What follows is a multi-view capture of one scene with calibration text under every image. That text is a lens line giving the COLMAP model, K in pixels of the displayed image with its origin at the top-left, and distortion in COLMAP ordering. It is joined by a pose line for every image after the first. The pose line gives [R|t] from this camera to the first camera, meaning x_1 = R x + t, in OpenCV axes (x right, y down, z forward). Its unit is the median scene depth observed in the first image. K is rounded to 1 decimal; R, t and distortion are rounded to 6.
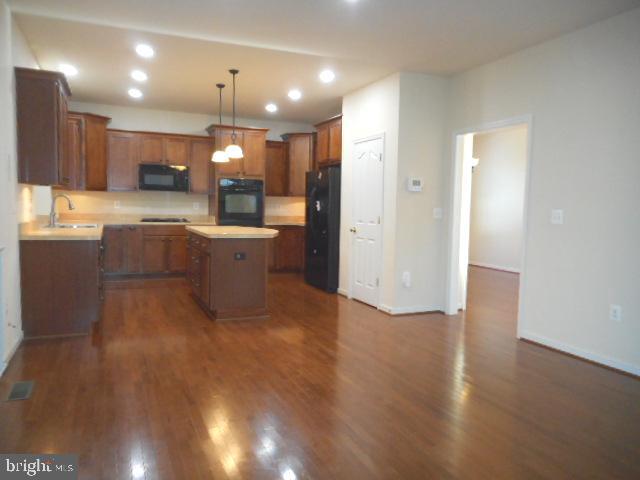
lens RADIAL K [[482.6, 0, 320.0], [0, 482.6, 240.0], [0, 0, 1]] dist [0.024193, 0.000555]
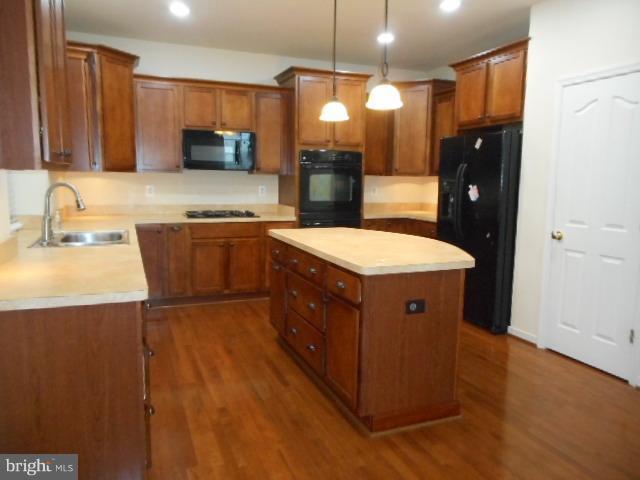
lens RADIAL K [[482.6, 0, 320.0], [0, 482.6, 240.0], [0, 0, 1]] dist [0.024193, 0.000555]
pose [[0.999626, -0.005117, -0.026852, -0.170968], [0.006648, 0.998339, 0.057222, -0.043808], [0.026514, -0.057379, 0.998000, 0.343246]]
